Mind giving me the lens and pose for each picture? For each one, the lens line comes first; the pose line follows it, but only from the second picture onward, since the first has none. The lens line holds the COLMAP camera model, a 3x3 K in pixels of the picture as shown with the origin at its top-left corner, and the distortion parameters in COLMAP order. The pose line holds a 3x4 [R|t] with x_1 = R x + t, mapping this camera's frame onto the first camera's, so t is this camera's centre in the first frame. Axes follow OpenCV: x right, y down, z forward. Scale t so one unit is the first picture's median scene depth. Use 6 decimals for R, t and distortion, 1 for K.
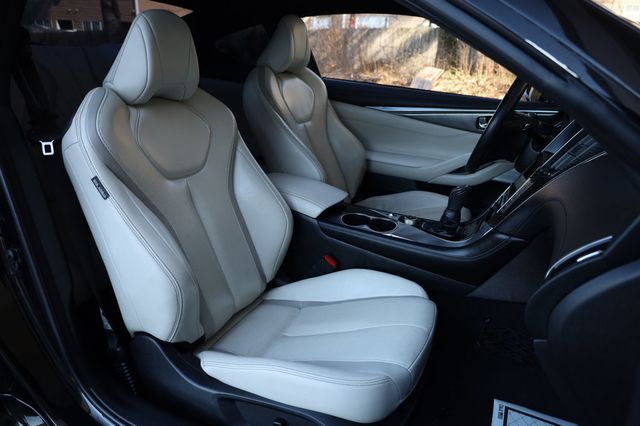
lens RADIAL K [[447.4, 0, 315.2], [0, 447.4, 216.0], [0, 0, 1]] dist [0.023602, -0.011842]
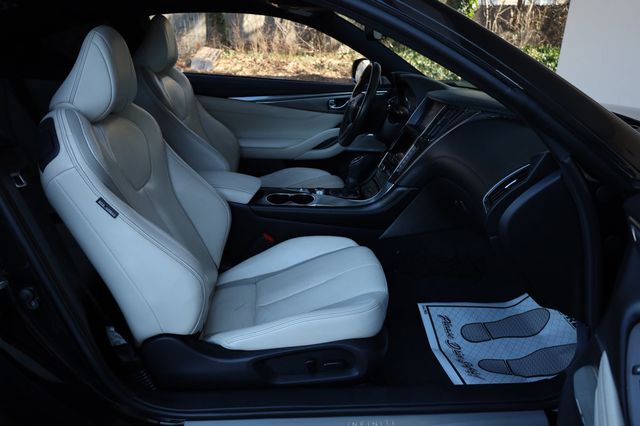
lens RADIAL K [[447.4, 0, 325.8], [0, 447.4, 212.1], [0, 0, 1]] dist [0.023602, -0.011842]
pose [[0.872218, -0.198038, 0.447232, -0.329977], [0.181373, 0.980132, 0.080287, -0.029598], [-0.454246, 0.011088, 0.890807, -0.095760]]
